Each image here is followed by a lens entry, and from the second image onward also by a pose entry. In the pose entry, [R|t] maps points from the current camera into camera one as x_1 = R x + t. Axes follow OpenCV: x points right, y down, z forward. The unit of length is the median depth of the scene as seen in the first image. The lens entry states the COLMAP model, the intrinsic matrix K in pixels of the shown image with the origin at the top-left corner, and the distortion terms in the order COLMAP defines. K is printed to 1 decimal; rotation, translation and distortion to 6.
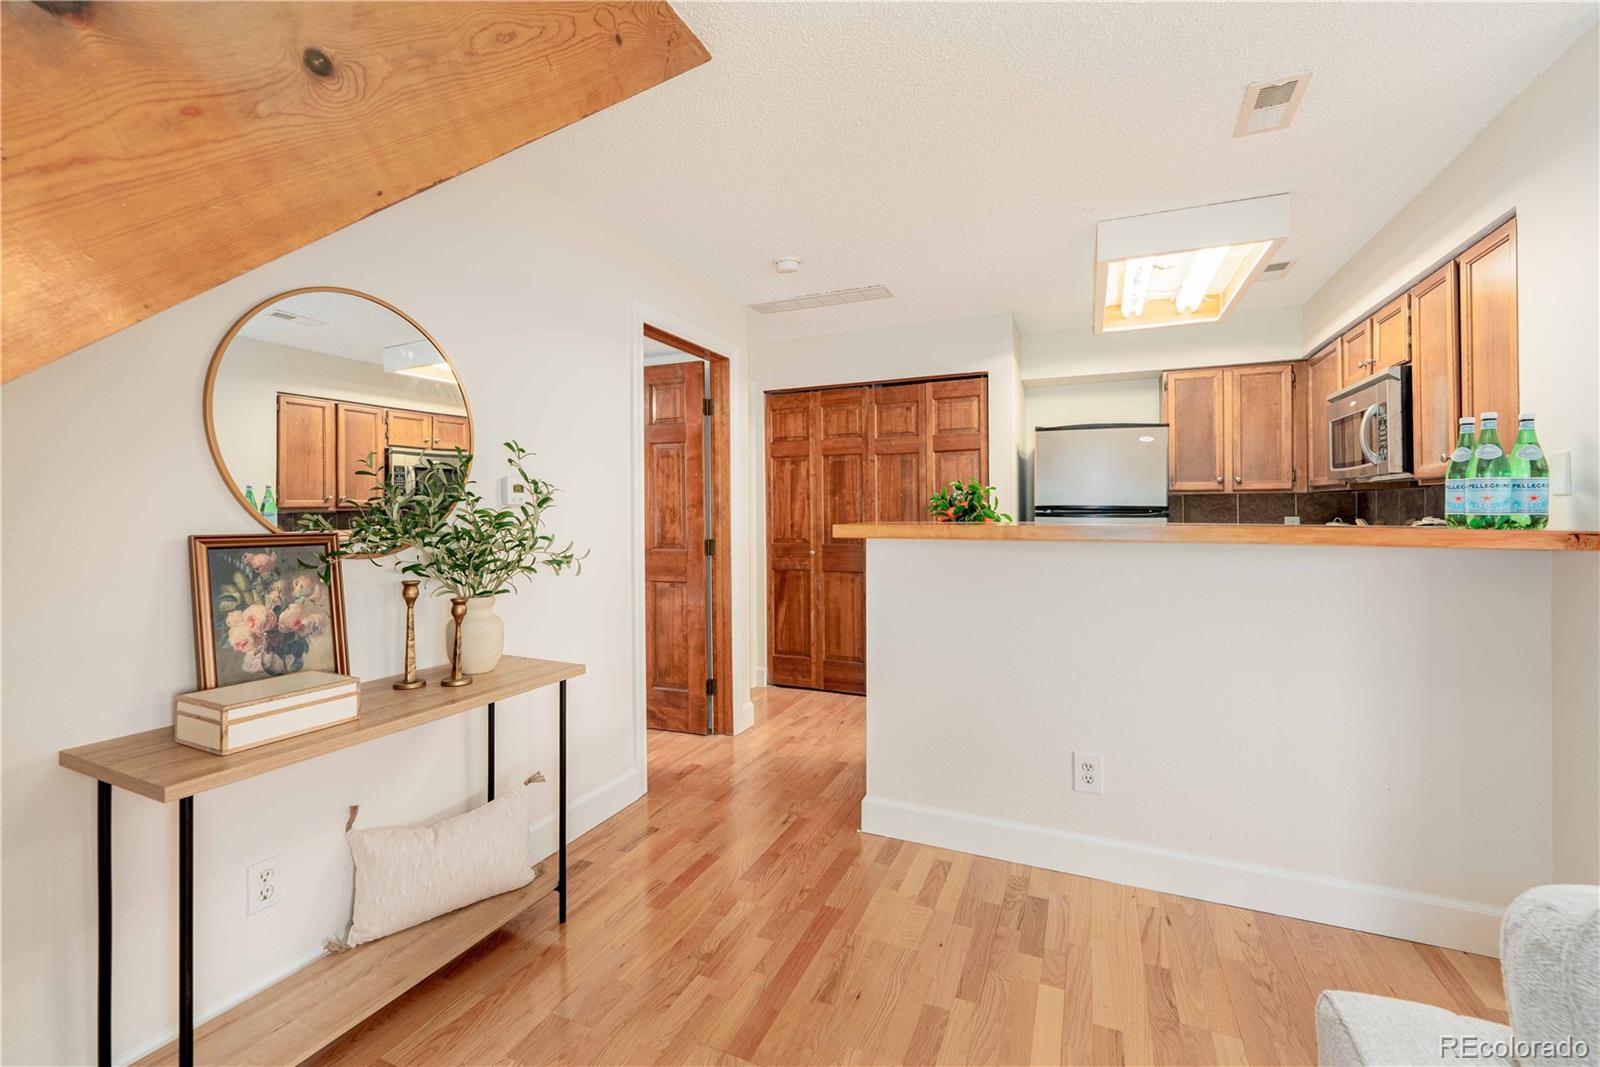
lens RADIAL K [[675.3, 0, 792.4], [0, 675.3, 515.6], [0, 0, 1]] dist [-0.002154, -0.000301]
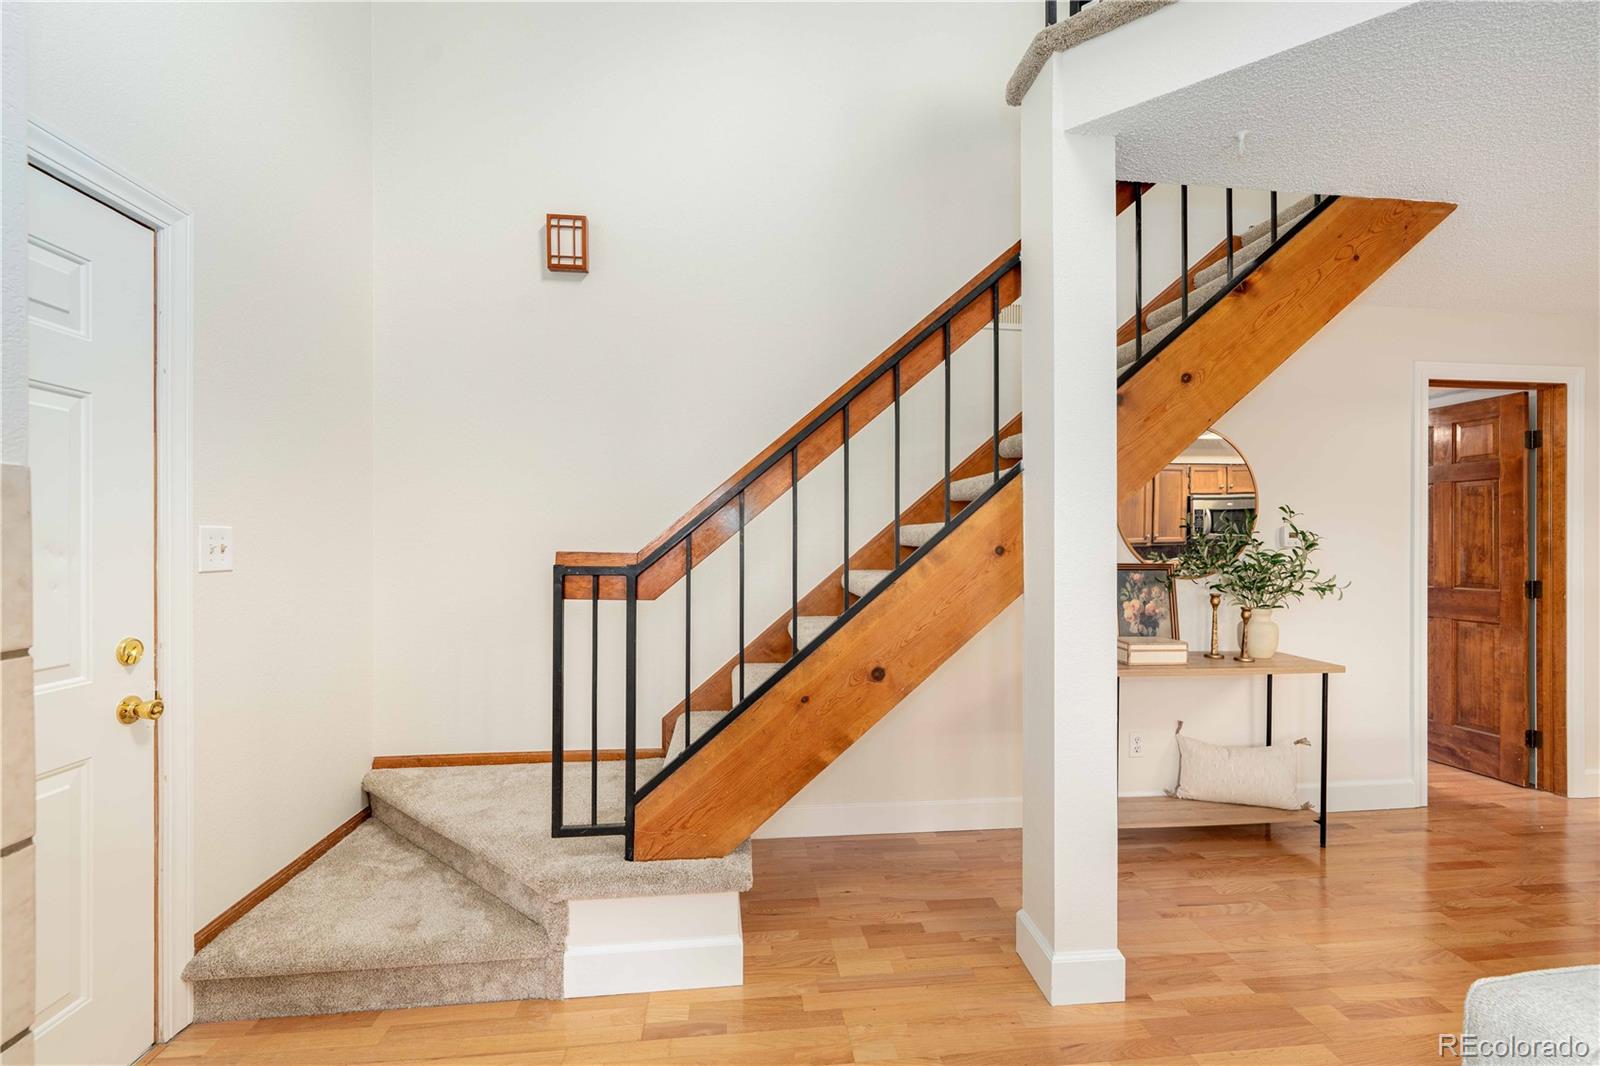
lens RADIAL K [[675.1, 0, 807.5], [0, 675.1, 545.3], [0, 0, 1]] dist [-0.002133, -0.000382]
pose [[0.505177, 0.008205, -0.862977, 0.319018], [-0.006697, 0.999962, 0.005588, -0.022673], [0.862990, 0.002956, 0.505212, -0.626334]]
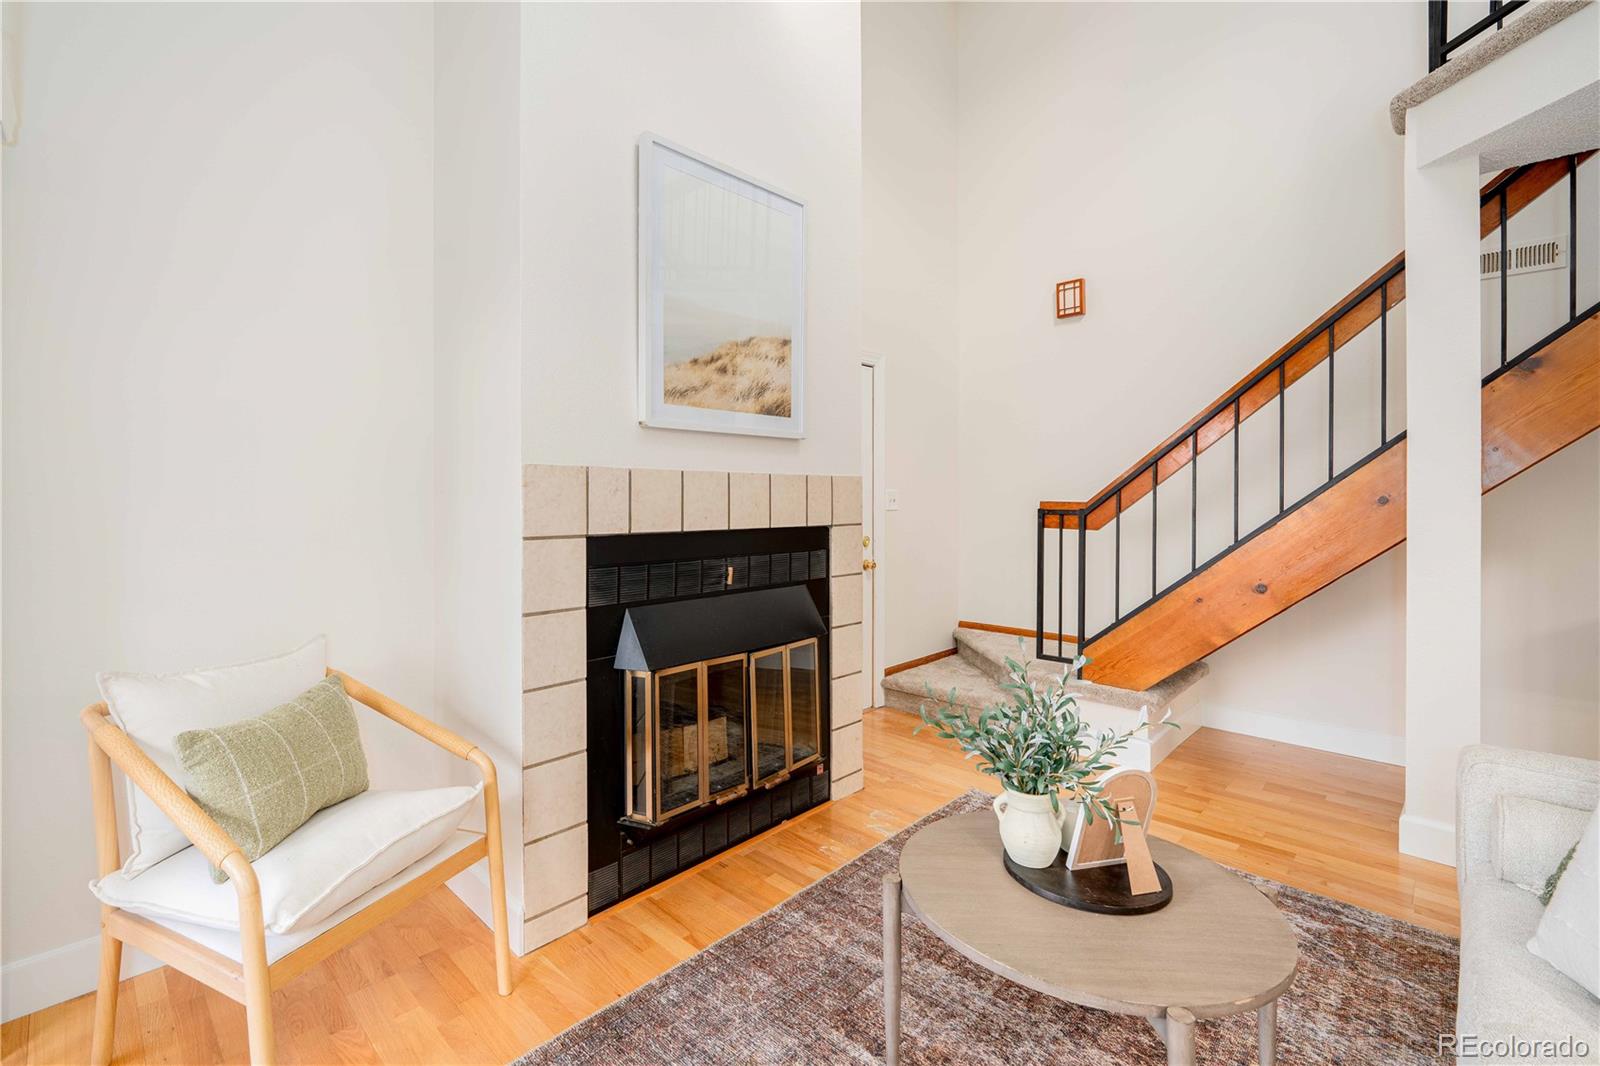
lens RADIAL K [[702.5, 0, 735.3], [0, 702.5, 499.8], [0, 0, 1]] dist [-0.001852, -0.000238]
pose [[-0.378166, 0.003716, -0.925730, 1.276241], [-0.001190, 0.999989, 0.004501, -0.016785], [0.925737, 0.002804, -0.378158, -0.490924]]
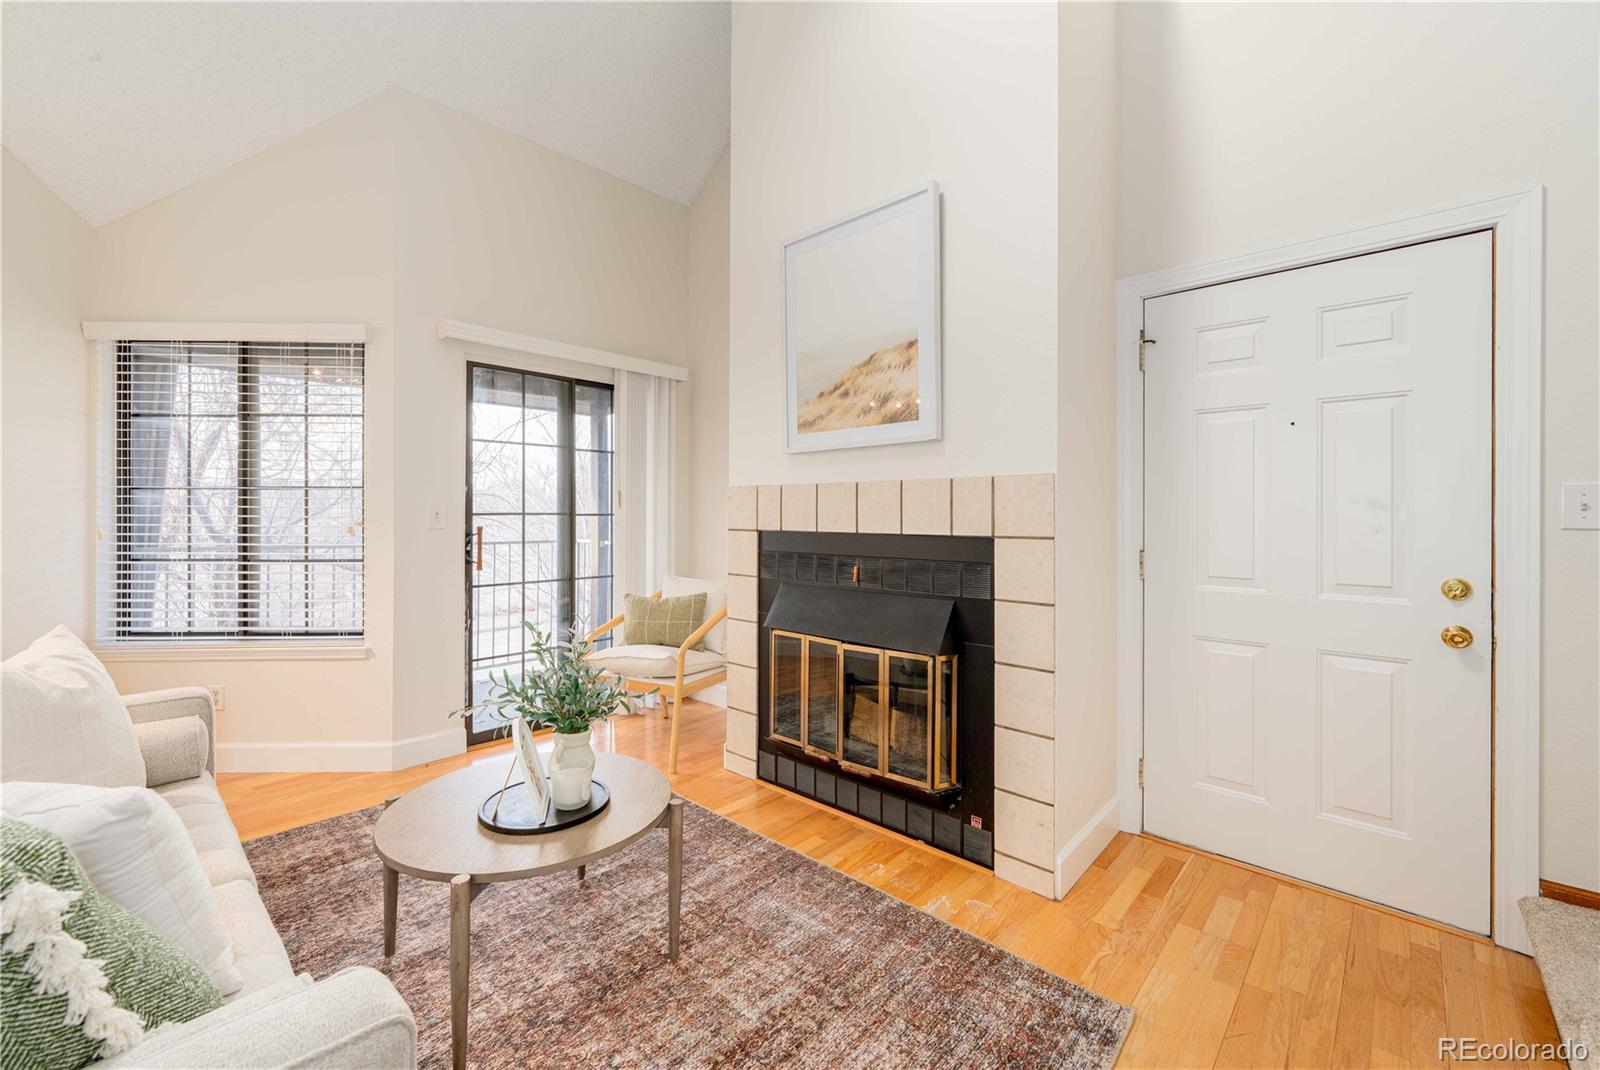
lens RADIAL K [[650.7, 0, 805.8], [0, 650.7, 514.7], [0, 0, 1]] dist [0.000783, 0.000051]
pose [[-0.947671, -0.000014, 0.319247, -0.179879], [0.000925, 0.999996, 0.002789, 0.001618], [-0.319246, 0.002938, -0.947667, 0.286088]]
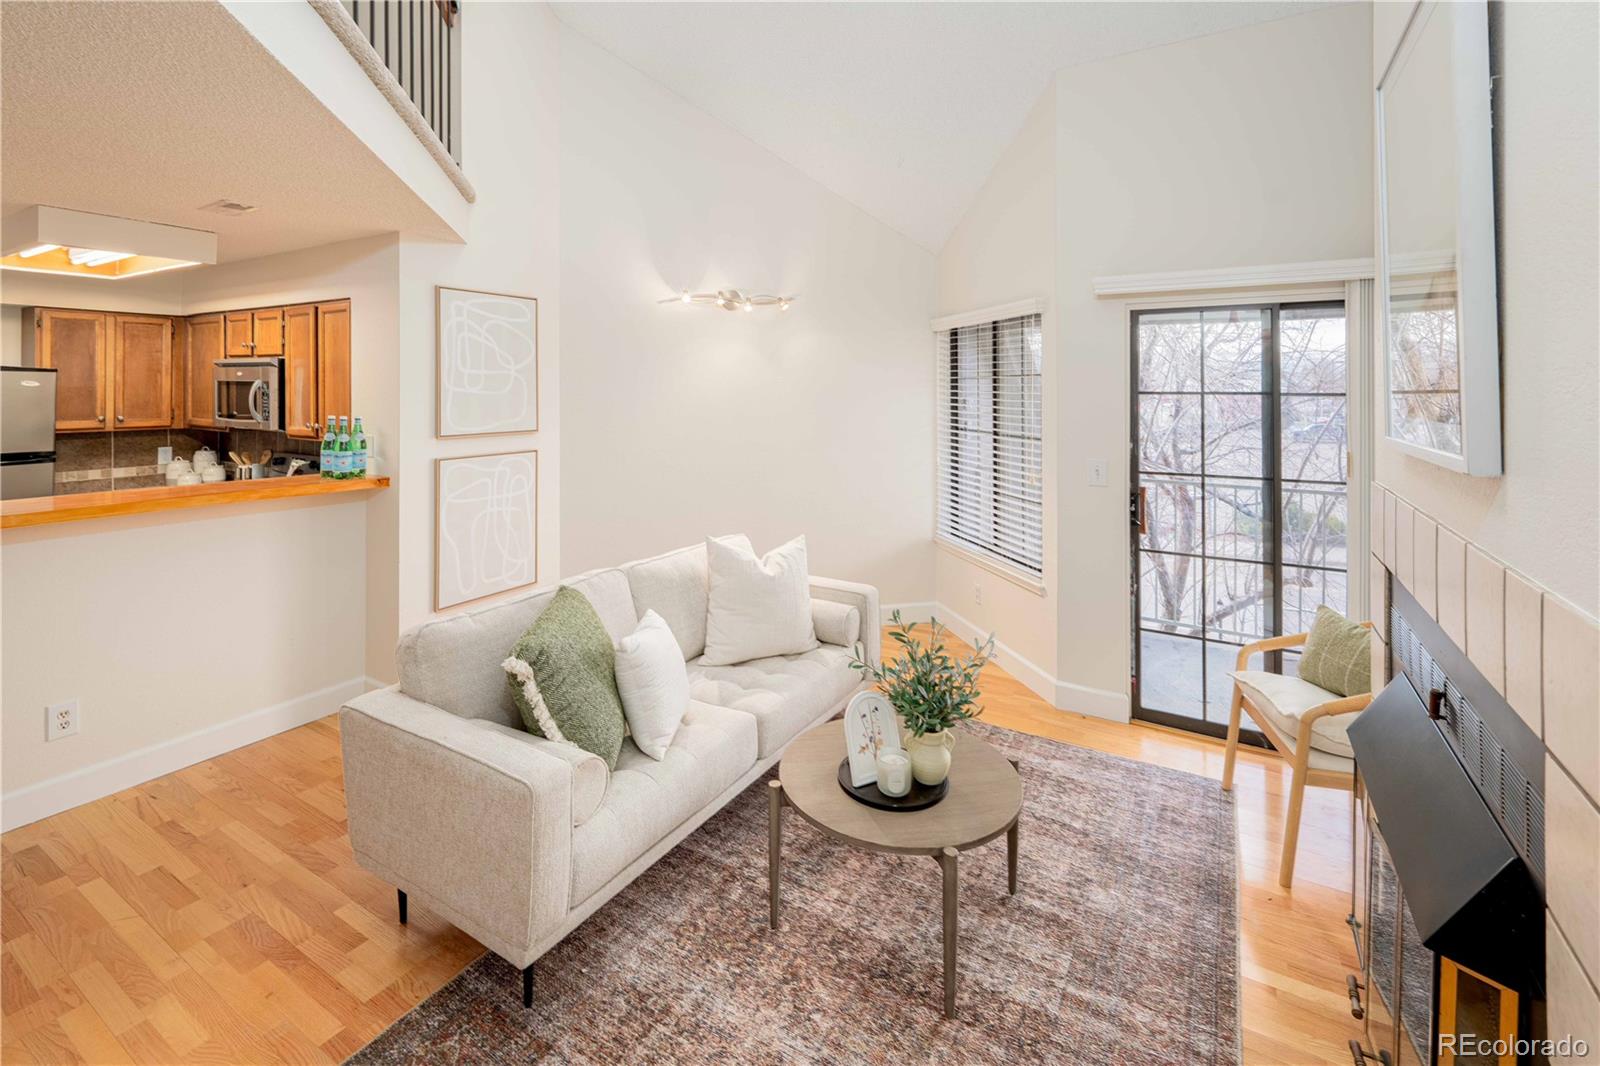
lens RADIAL K [[717.3, 0, 778.2], [0, 717.3, 385.0], [0, 0, 1]] dist [-0.002142, -0.000393]
pose [[0.134964, 0.009847, 0.990802, -0.673842], [0.000086, 0.999950, -0.009949, -0.192293], [-0.990850, 0.001428, 0.134956, -0.402955]]
